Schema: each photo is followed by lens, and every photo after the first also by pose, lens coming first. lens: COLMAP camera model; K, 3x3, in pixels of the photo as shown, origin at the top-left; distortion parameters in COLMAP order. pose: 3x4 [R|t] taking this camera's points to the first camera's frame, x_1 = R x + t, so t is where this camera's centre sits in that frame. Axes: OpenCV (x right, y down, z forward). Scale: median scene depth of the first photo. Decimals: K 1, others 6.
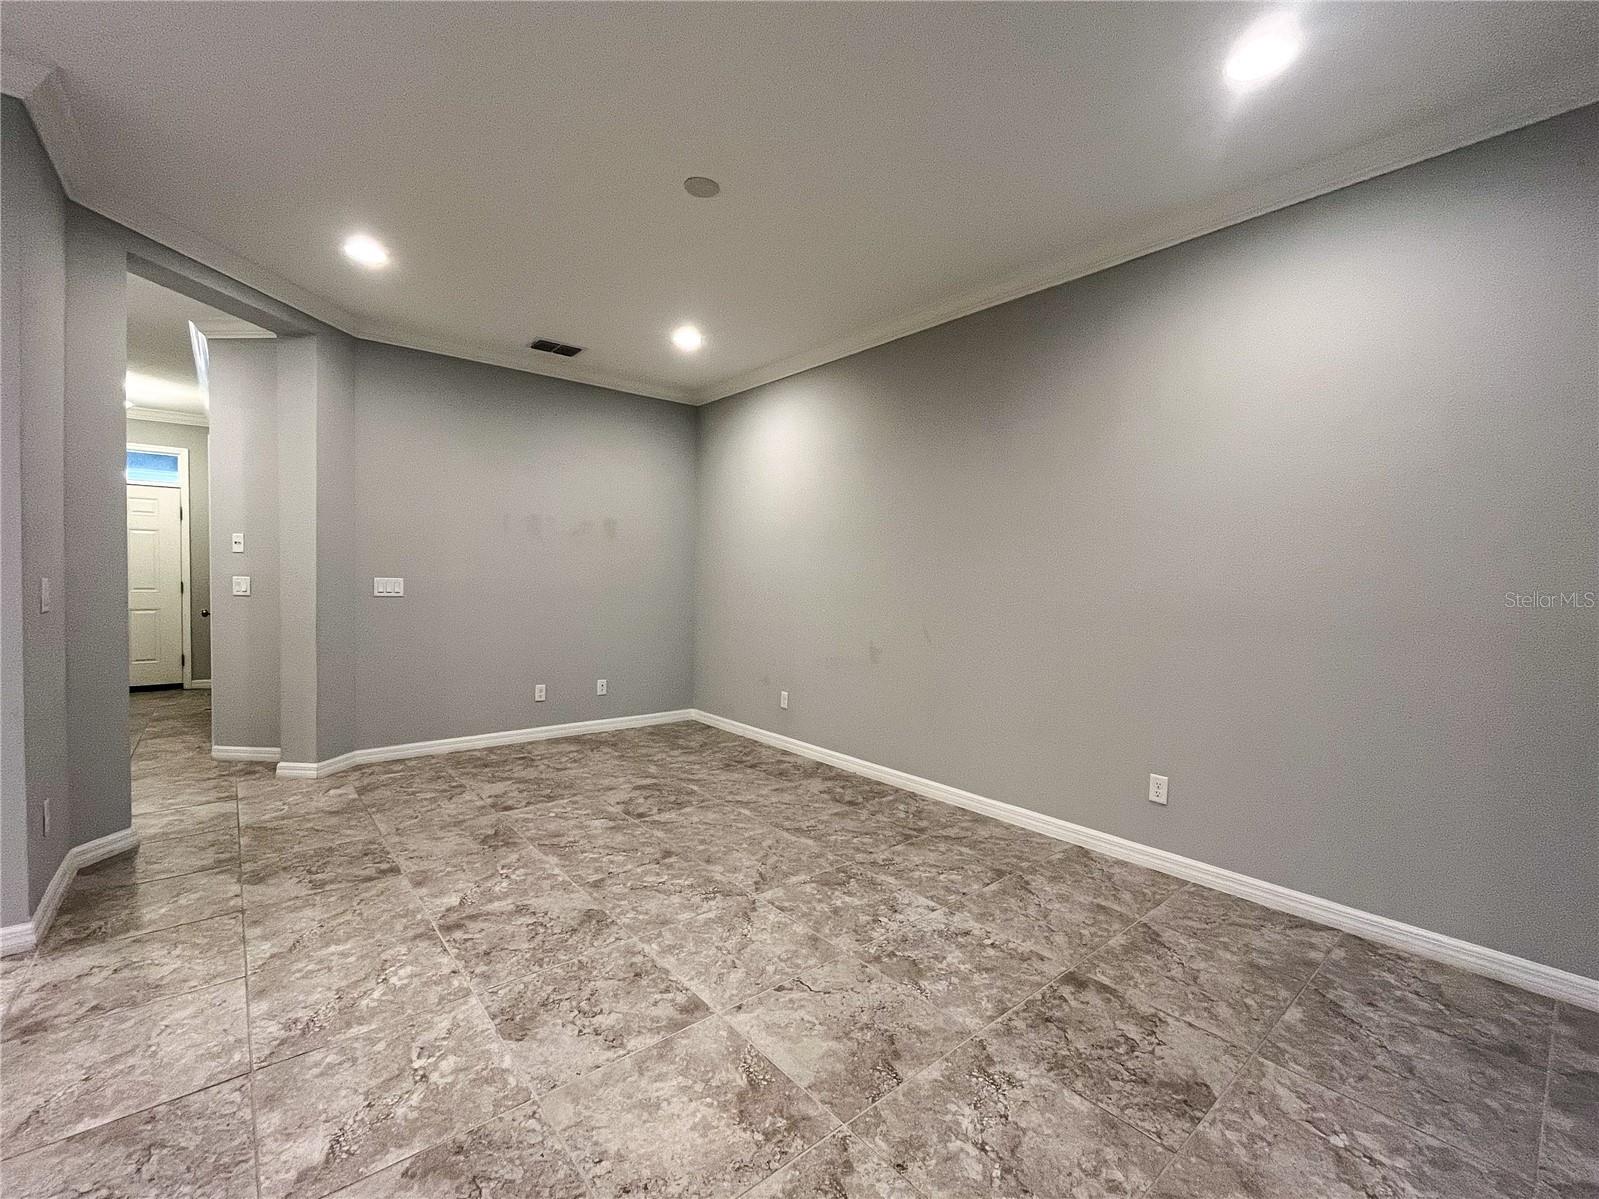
lens RADIAL K [[685.3, 0, 799.5], [0, 685.3, 599.5], [0, 0, 1]] dist [-0.002883, 0.000289]
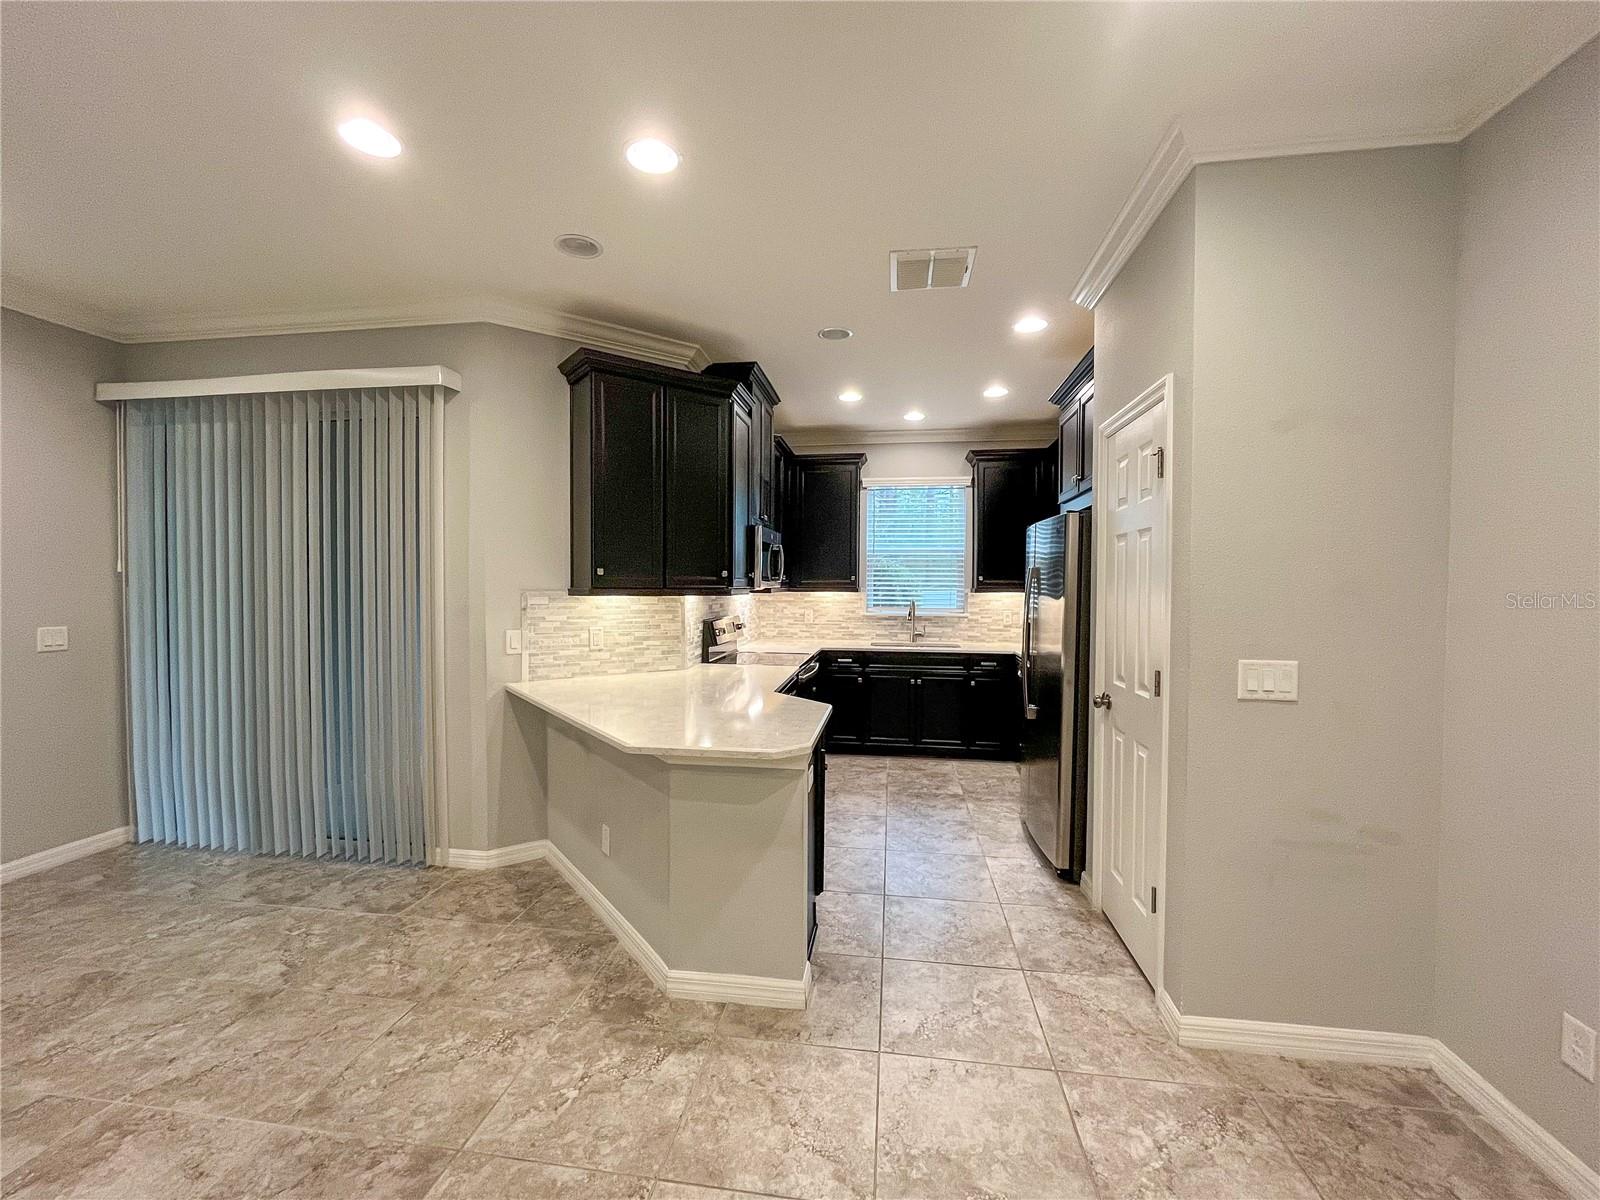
lens RADIAL K [[656.7, 0, 793.6], [0, 656.7, 600.6], [0, 0, 1]] dist [-0.003361, 0.000380]
pose [[-0.659200, -0.038847, 0.750963, -0.774058], [0.006628, 0.998326, 0.057461, -0.082444], [-0.751938, 0.042856, -0.657839, 0.413226]]
